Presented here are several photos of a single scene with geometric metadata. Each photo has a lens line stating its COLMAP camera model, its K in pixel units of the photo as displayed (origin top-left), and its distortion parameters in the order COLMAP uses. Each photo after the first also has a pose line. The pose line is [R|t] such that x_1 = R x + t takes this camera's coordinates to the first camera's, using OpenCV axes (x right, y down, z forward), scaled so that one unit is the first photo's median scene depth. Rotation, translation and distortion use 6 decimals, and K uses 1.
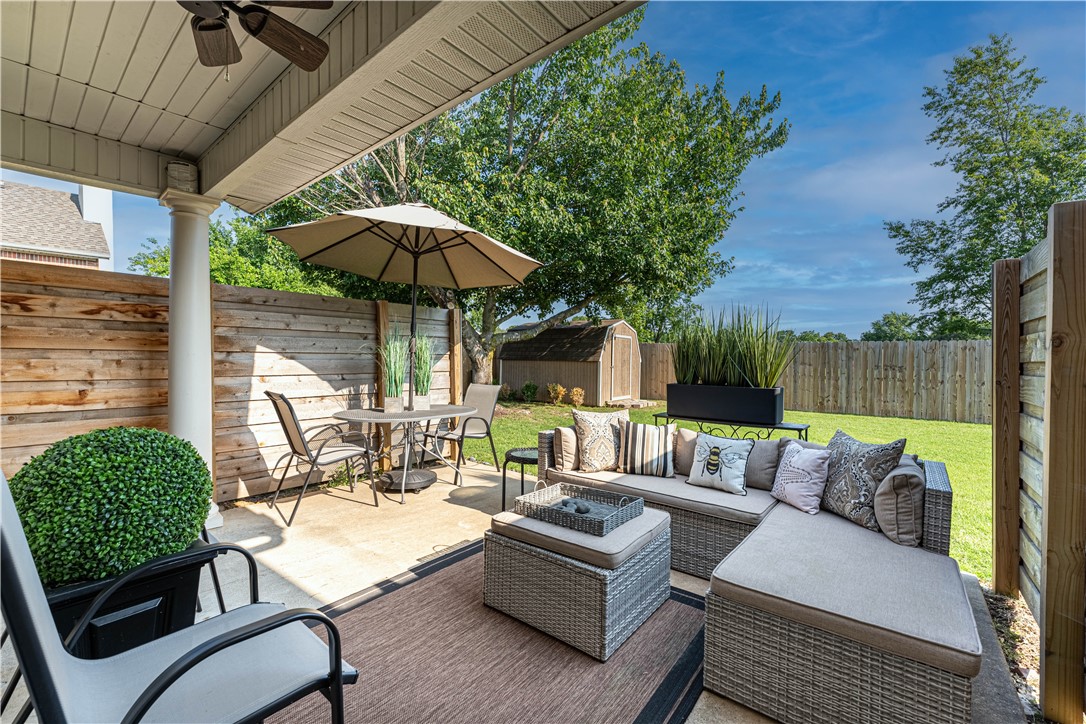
lens RADIAL K [[445.8, 0, 543.0], [0, 445.8, 362.0], [0, 0, 1]] dist [-0.003701, -0.000200]
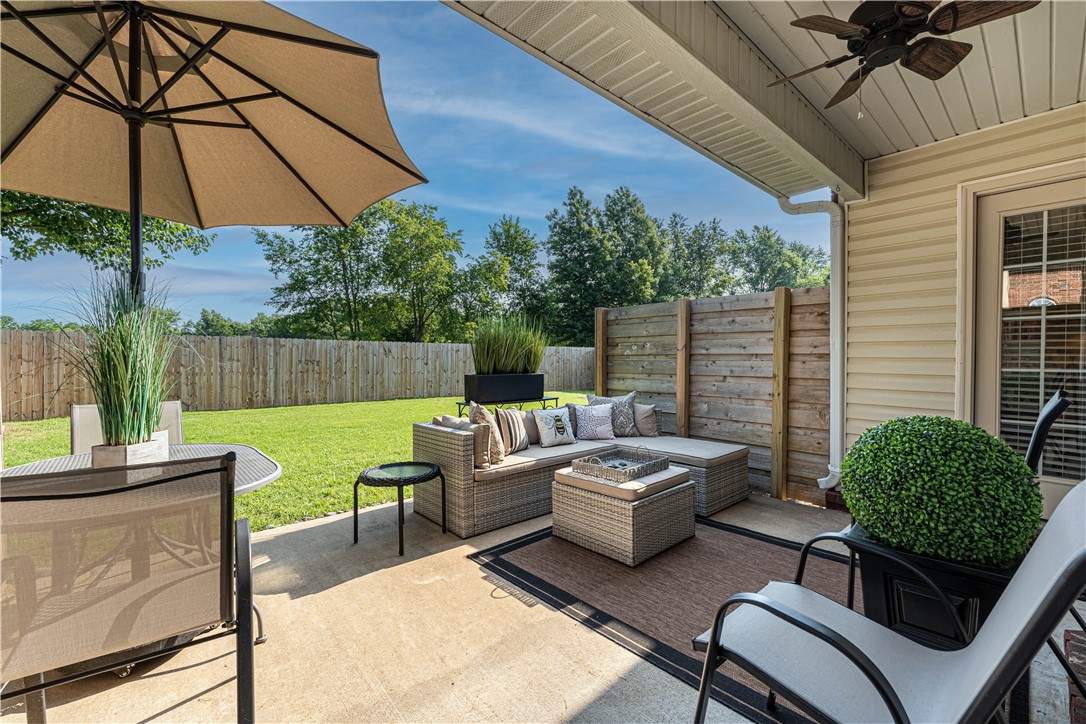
lens RADIAL K [[445.8, 0, 543.0], [0, 445.8, 362.0], [0, 0, 1]] dist [-0.003701, -0.000200]
pose [[0.163784, -0.015539, 0.986374, -0.259268], [0.007648, 0.999866, 0.014482, 0.000206], [-0.986467, 0.005172, 0.163881, 0.209741]]
